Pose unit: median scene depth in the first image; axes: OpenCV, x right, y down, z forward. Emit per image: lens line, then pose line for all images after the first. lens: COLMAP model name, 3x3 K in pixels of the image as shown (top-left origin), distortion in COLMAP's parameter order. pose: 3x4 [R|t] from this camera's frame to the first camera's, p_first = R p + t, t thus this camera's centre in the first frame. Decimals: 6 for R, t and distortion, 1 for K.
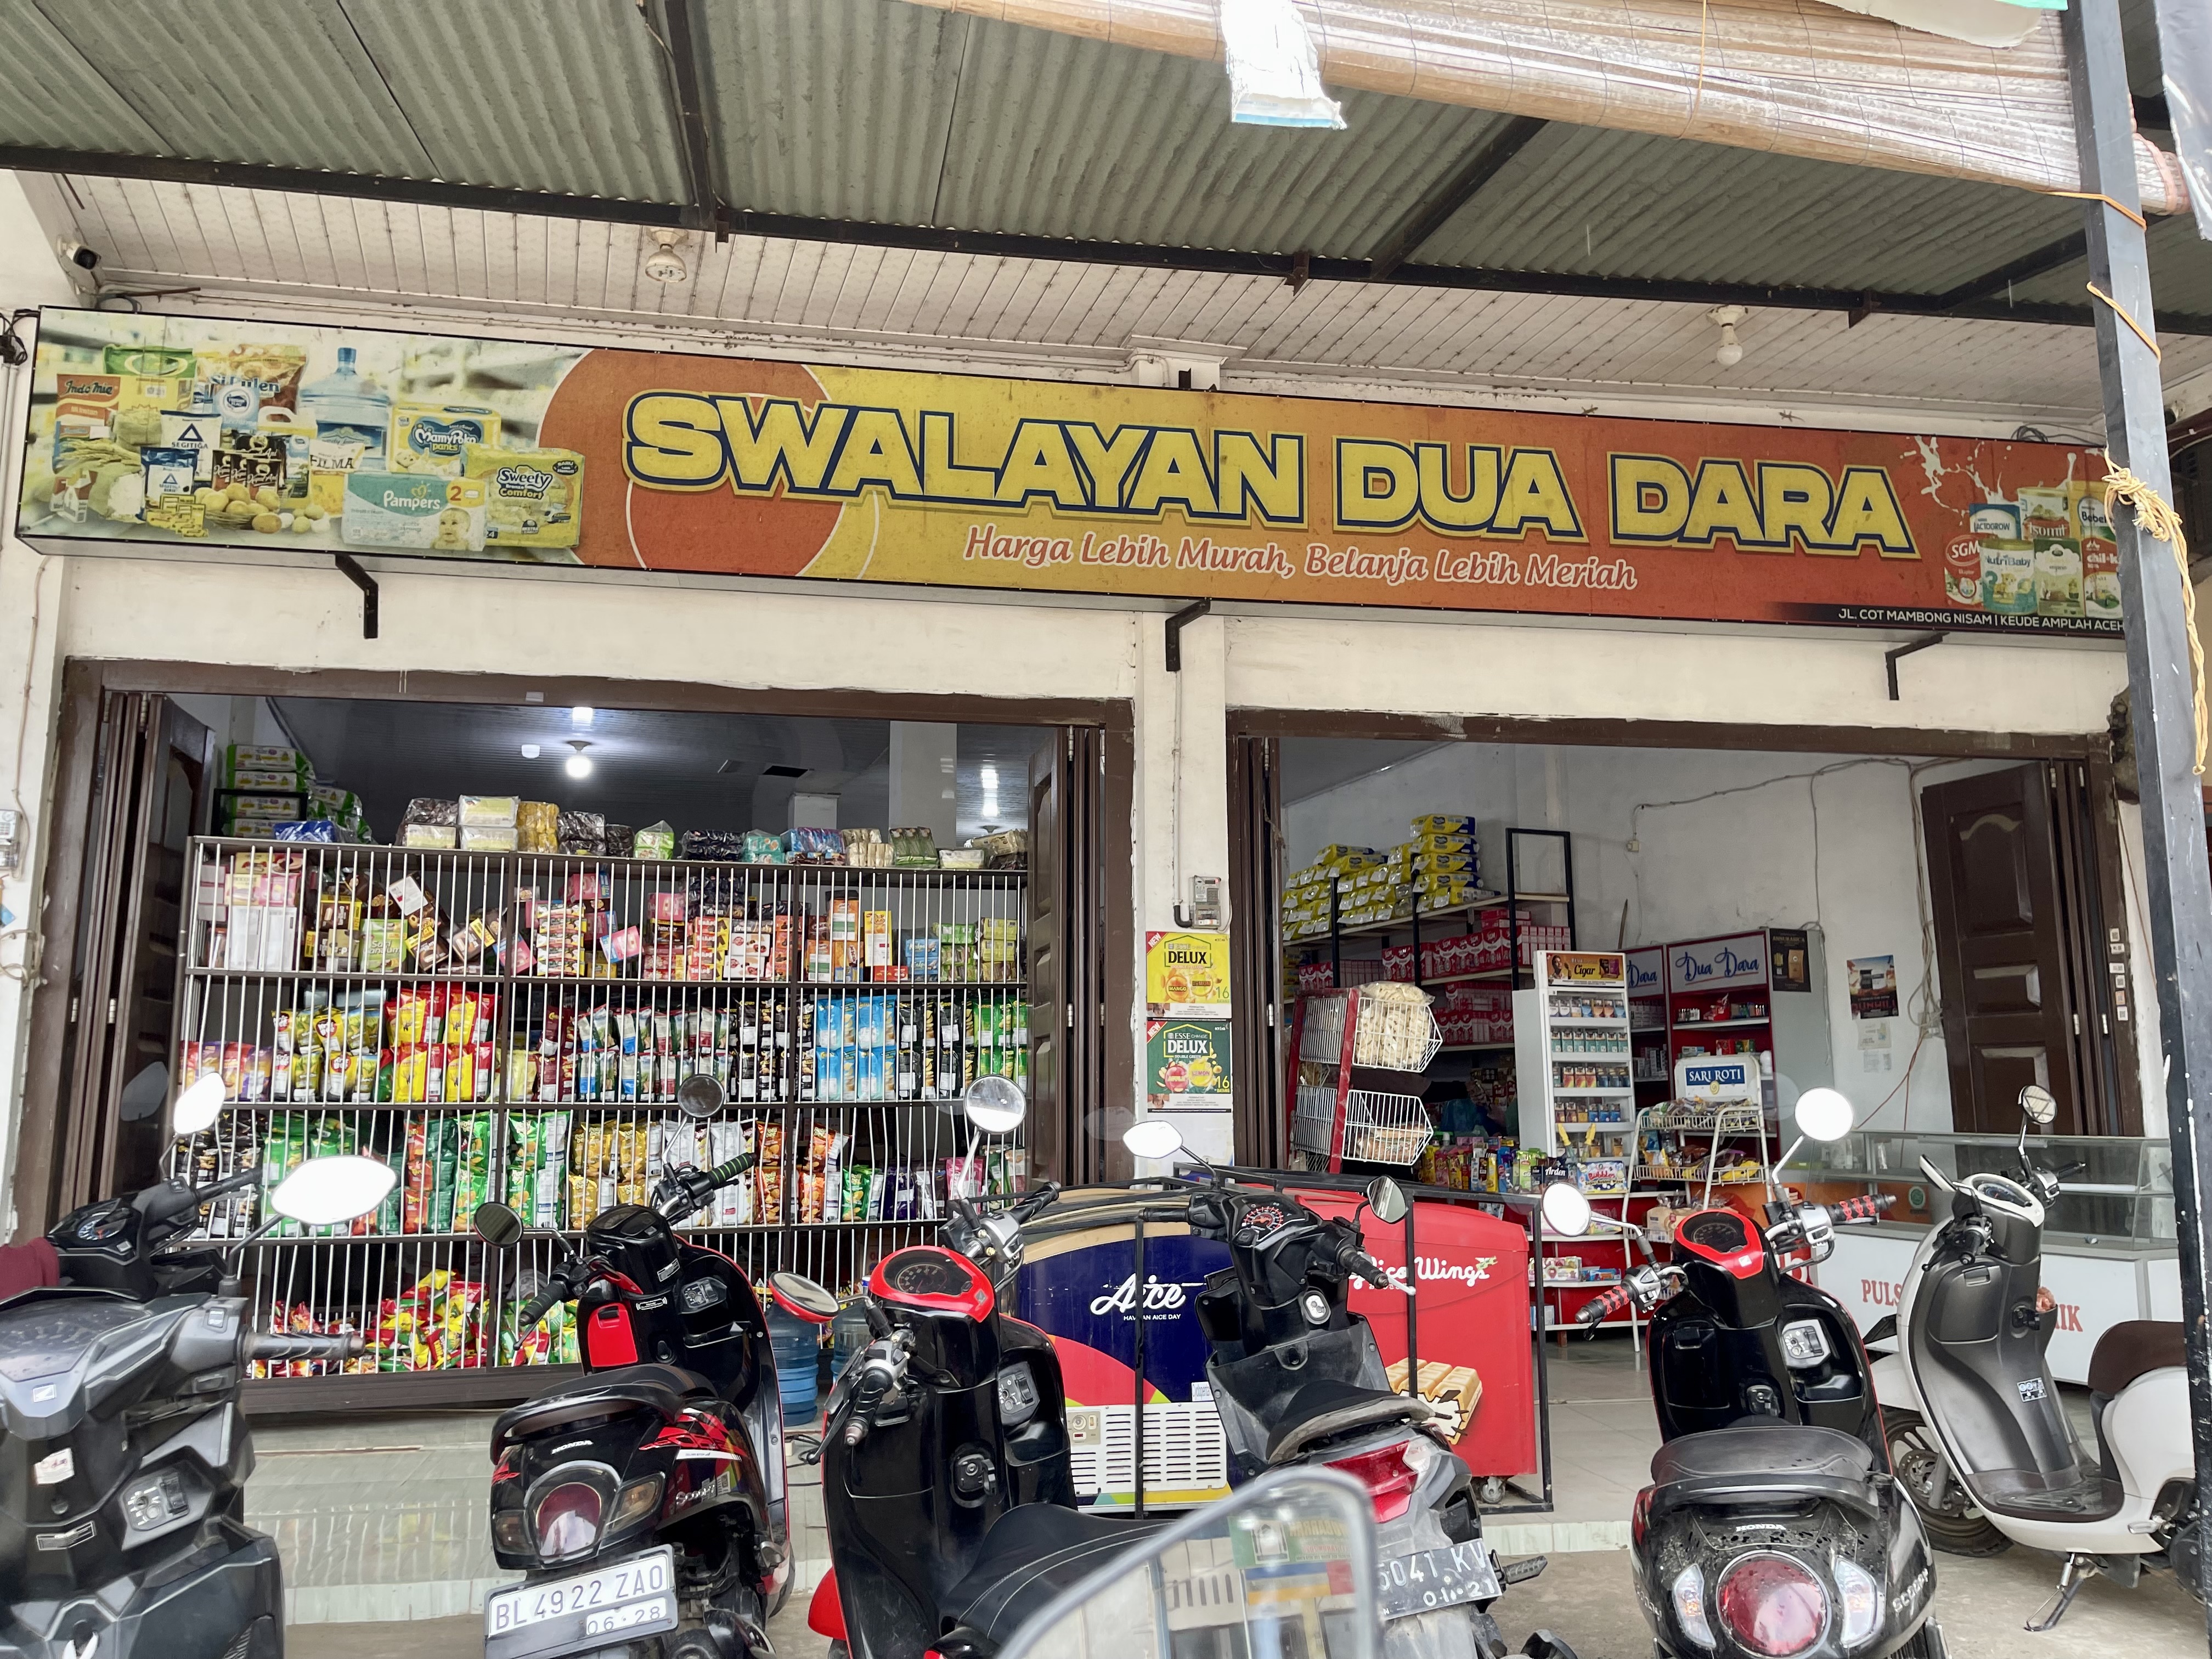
lens RADIAL K [[1660.8, 0, 1116.0], [0, 1660.8, 844.1], [0, 0, 1]] dist [0.076584, -0.114701]
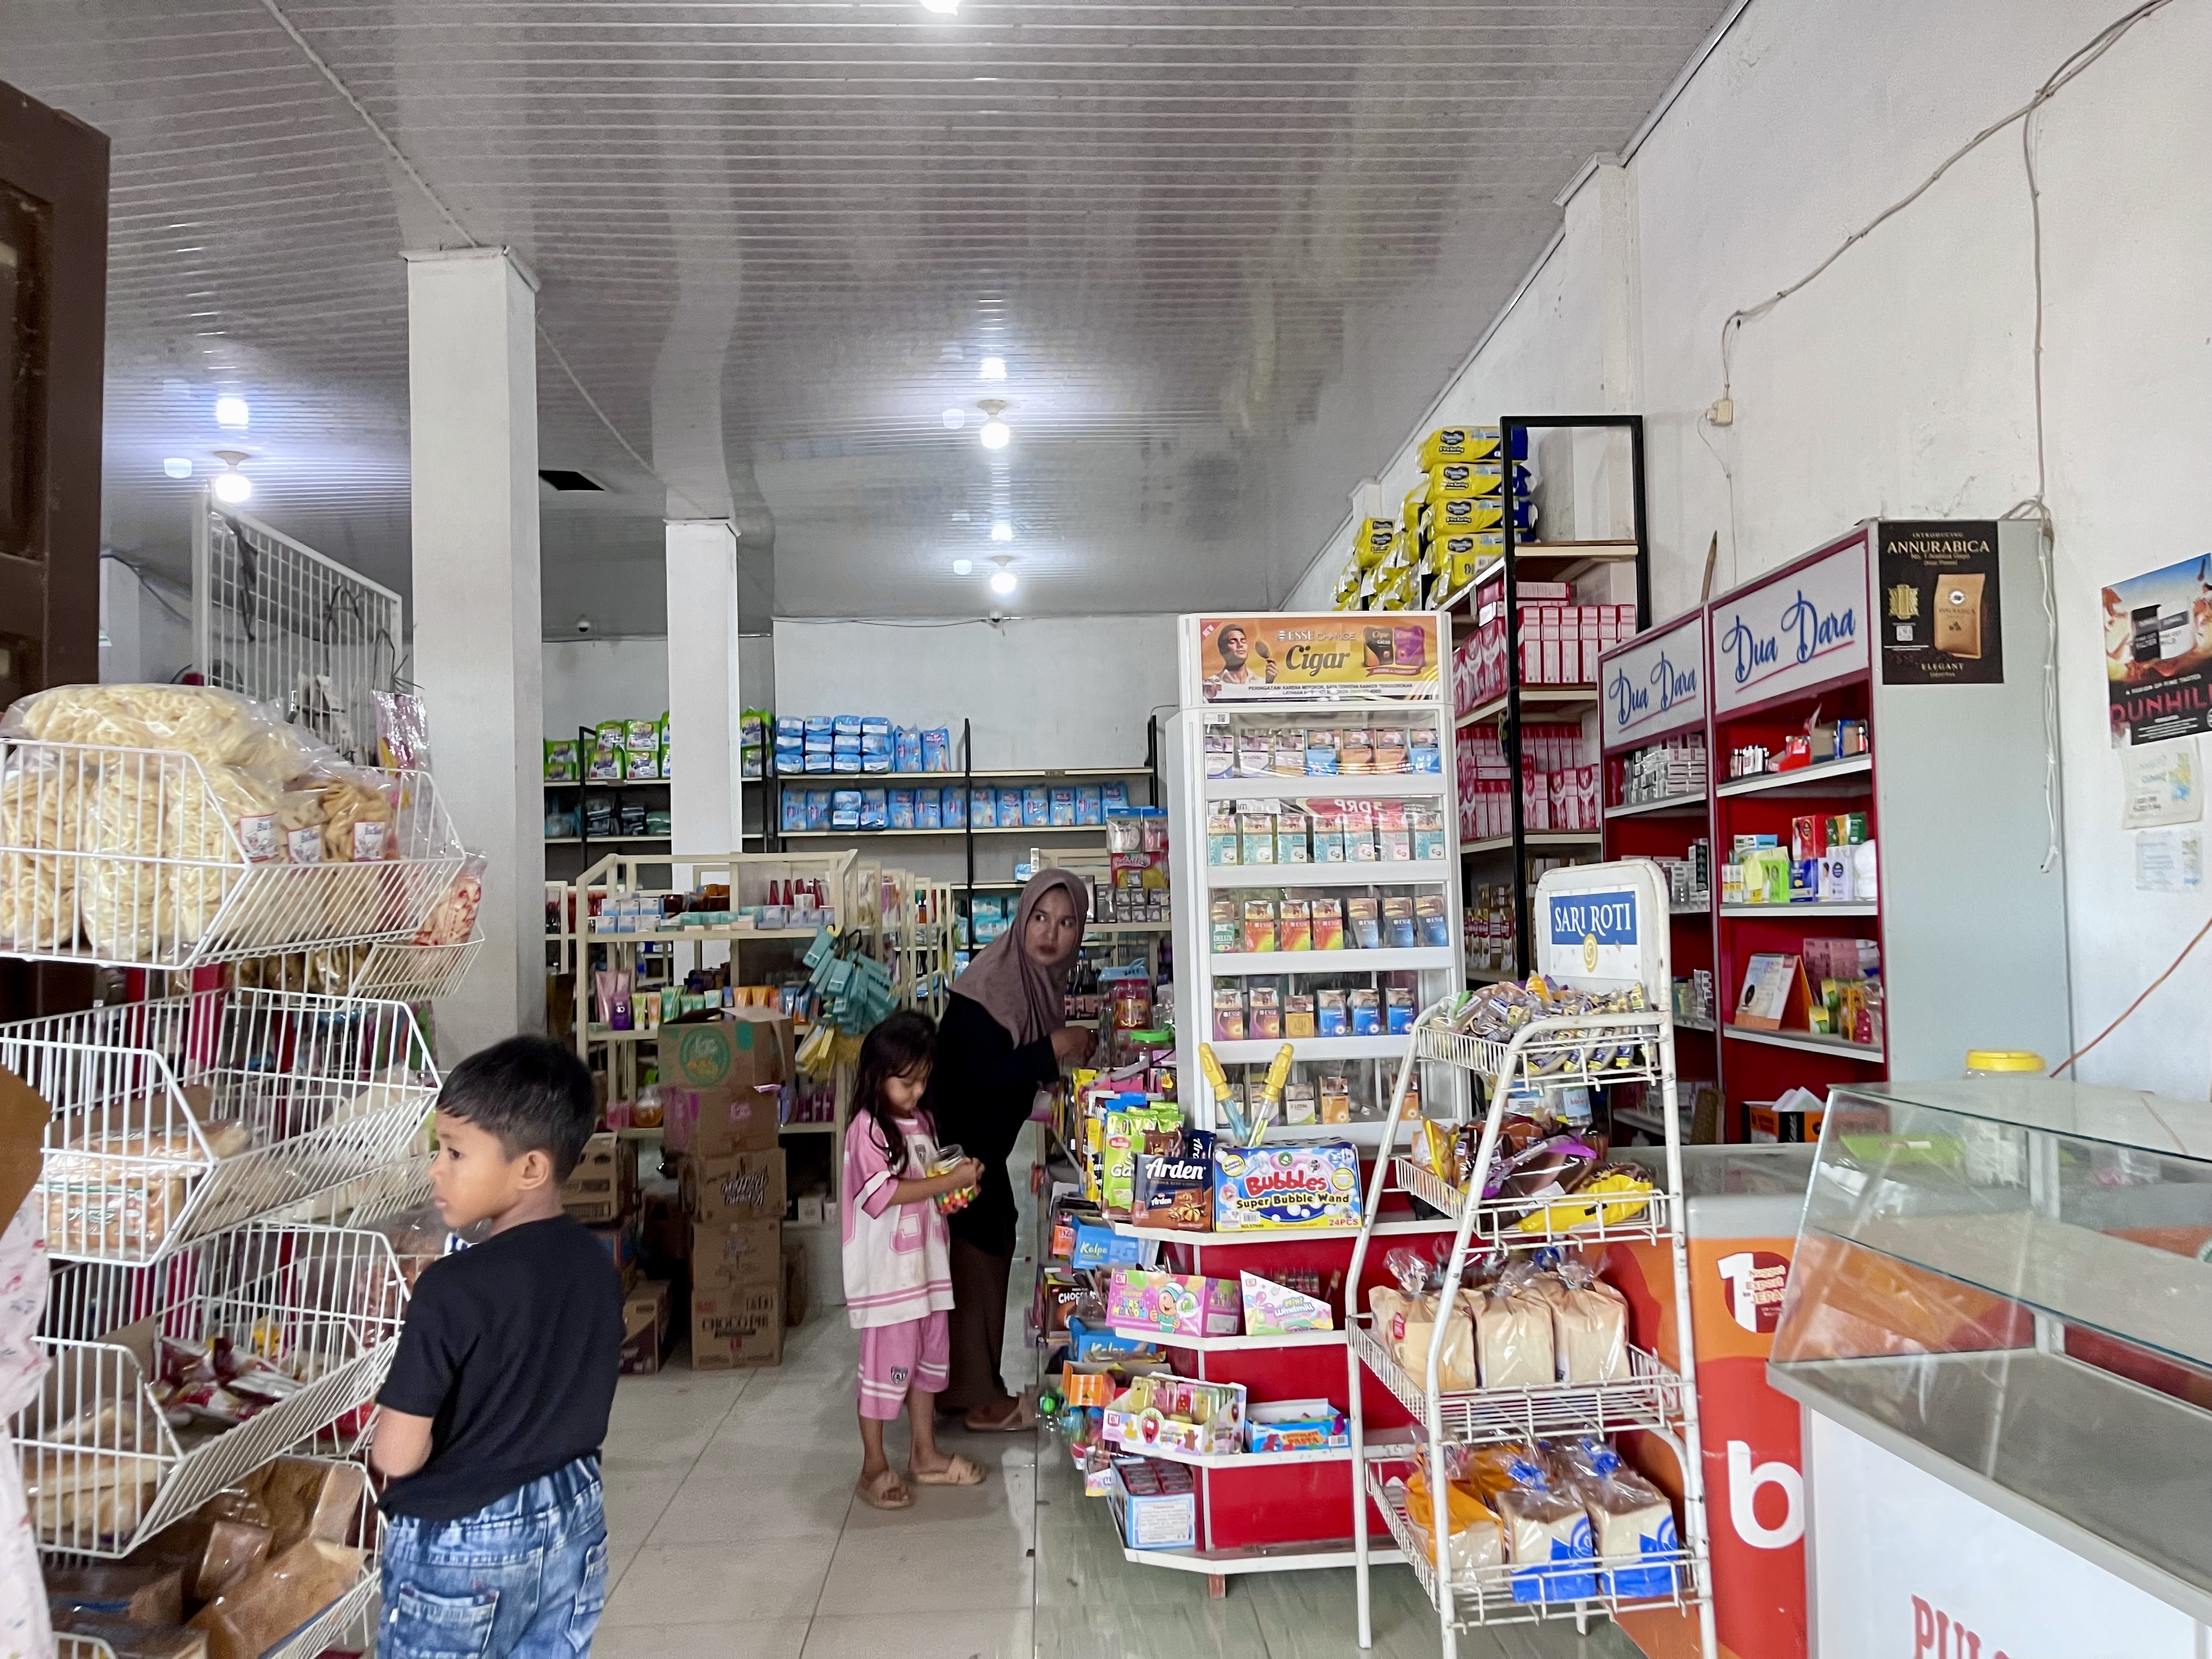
lens RADIAL K [[1660.8, 0, 1116.0], [0, 1660.8, 844.1], [0, 0, 1]] dist [0.076584, -0.114701]
pose [[0.954898, -0.029288, -0.295486, 0.796388], [0.064135, 0.991978, 0.108936, 0.166782], [0.289925, -0.122974, 0.949116, 1.376568]]
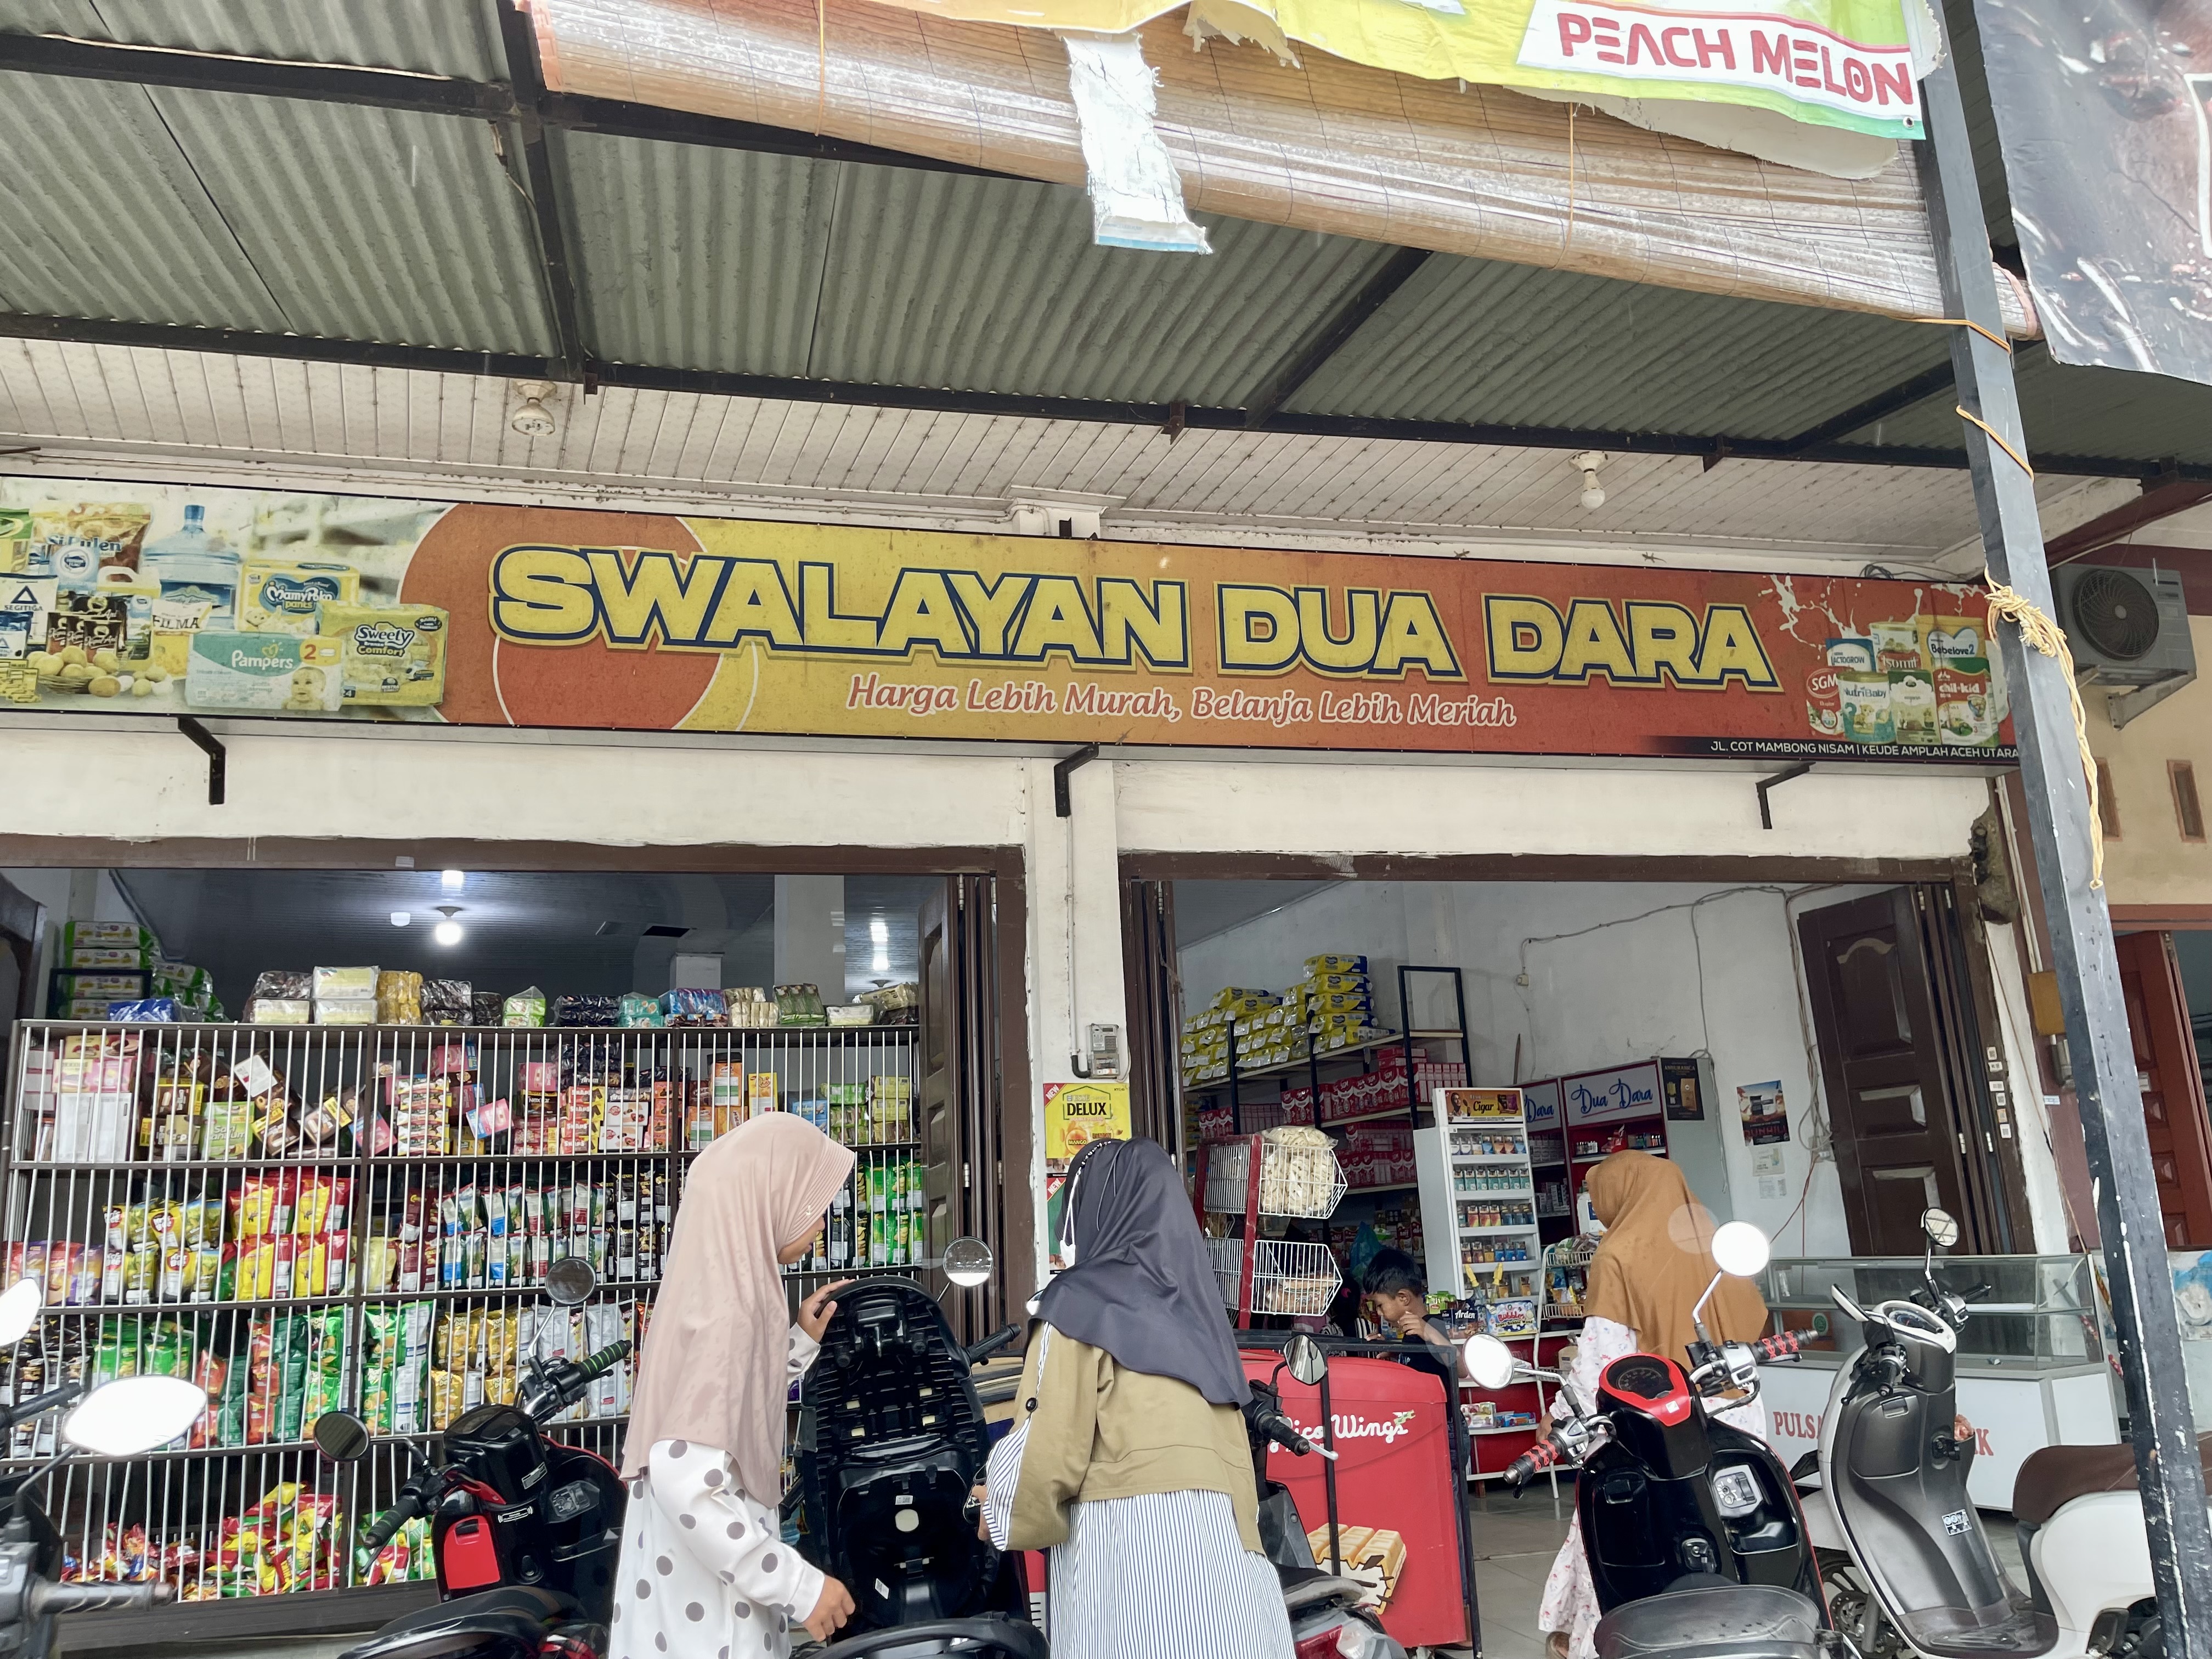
lens RADIAL K [[1660.8, 0, 1116.0], [0, 1660.8, 844.1], [0, 0, 1]] dist [0.076584, -0.114701]
pose [[0.997445, -0.026933, 0.066175, 0.000019], [0.032717, 0.995588, -0.087940, 0.000125], [-0.063514, 0.089880, 0.993925, 0.019680]]
